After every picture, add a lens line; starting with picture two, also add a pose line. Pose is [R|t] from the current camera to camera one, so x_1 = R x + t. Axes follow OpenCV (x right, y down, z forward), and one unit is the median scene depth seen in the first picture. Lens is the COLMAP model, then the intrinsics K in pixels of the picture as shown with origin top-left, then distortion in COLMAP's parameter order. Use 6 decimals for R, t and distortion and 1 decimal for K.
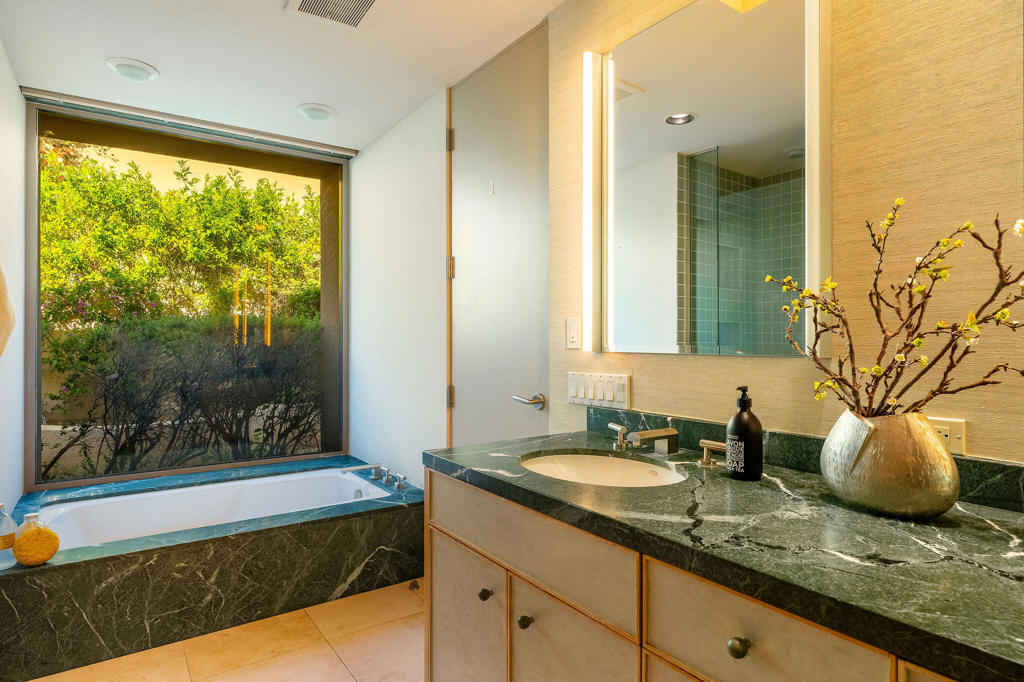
lens RADIAL K [[558.0, 0, 512.0], [0, 558.0, 341.0], [0, 0, 1]] dist [0.001486, 0.000105]
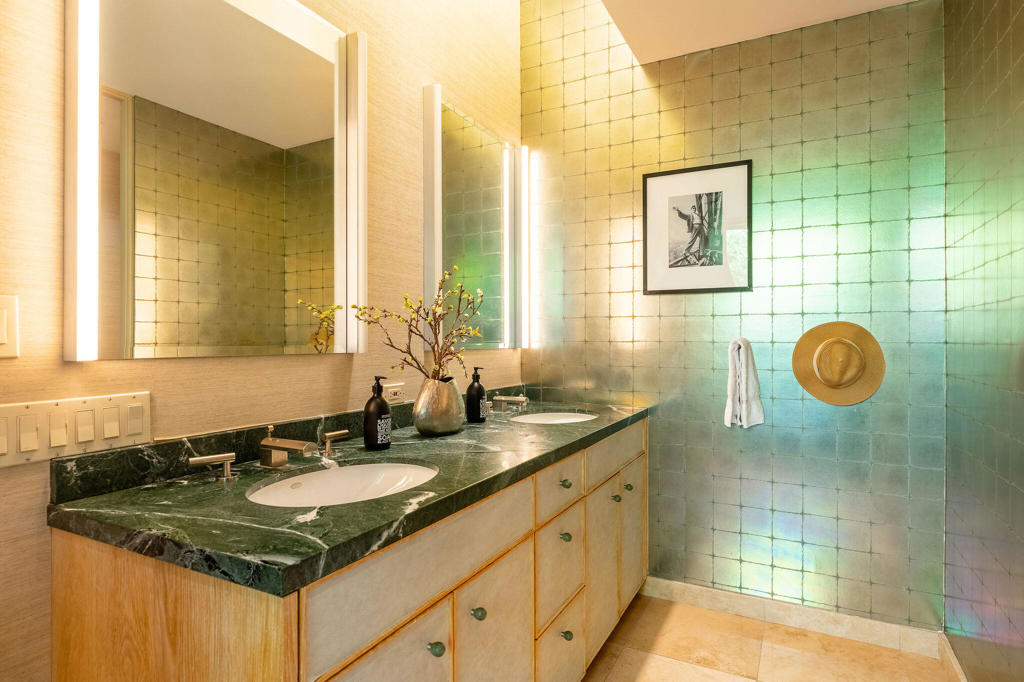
lens RADIAL K [[558.0, 0, 512.0], [0, 558.0, 341.0], [0, 0, 1]] dist [0.001486, 0.000105]
pose [[-0.451402, 0.000309, 0.892321, -0.628344], [0.006054, 0.999978, 0.002716, 0.001171], [-0.892300, 0.006628, -0.451394, 0.963670]]
